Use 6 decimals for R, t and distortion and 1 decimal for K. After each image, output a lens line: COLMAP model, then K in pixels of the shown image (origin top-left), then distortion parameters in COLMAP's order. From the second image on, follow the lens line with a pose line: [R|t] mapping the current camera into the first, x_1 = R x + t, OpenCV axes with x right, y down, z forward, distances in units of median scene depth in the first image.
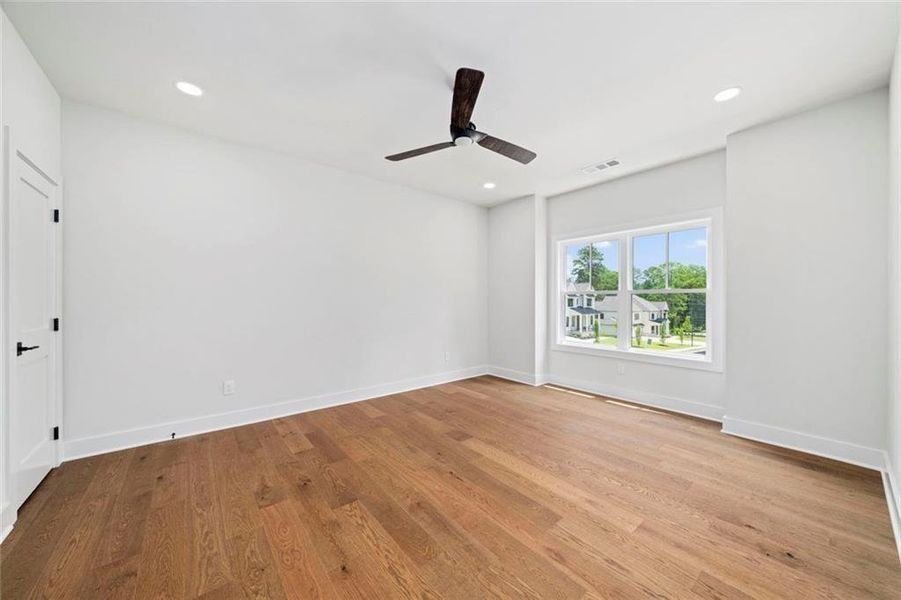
lens RADIAL K [[323.7, 0, 452.3], [0, 323.7, 299.4], [0, 0, 1]] dist [0.001263, -0.000061]
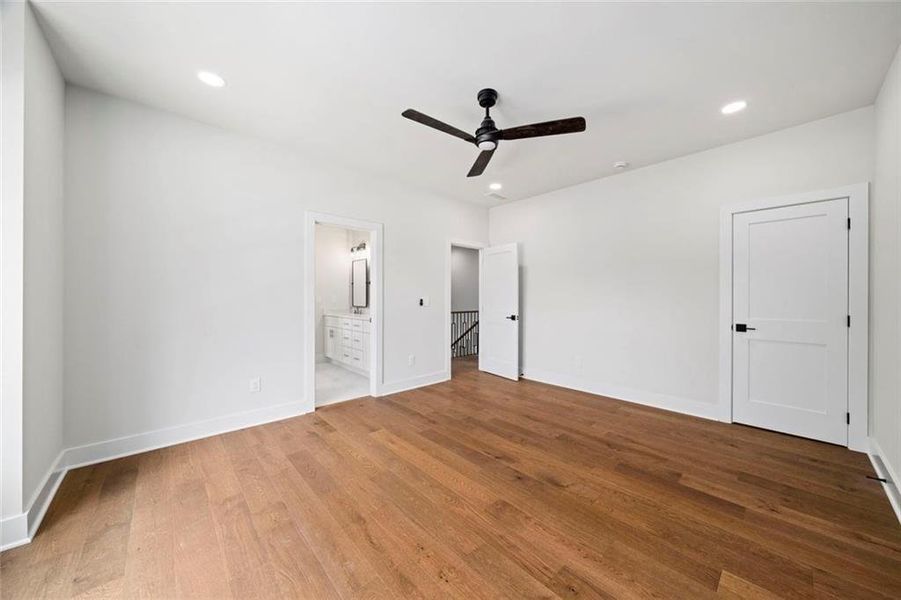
lens RADIAL K [[323.7, 0, 449.3], [0, 323.7, 293.8], [0, 0, 1]] dist [0.001263, -0.000061]
pose [[-0.999373, -0.001554, -0.035379, 0.200099], [-0.000386, 0.999455, -0.033007, 0.024573], [0.035411, -0.032973, -0.998829, 2.155639]]
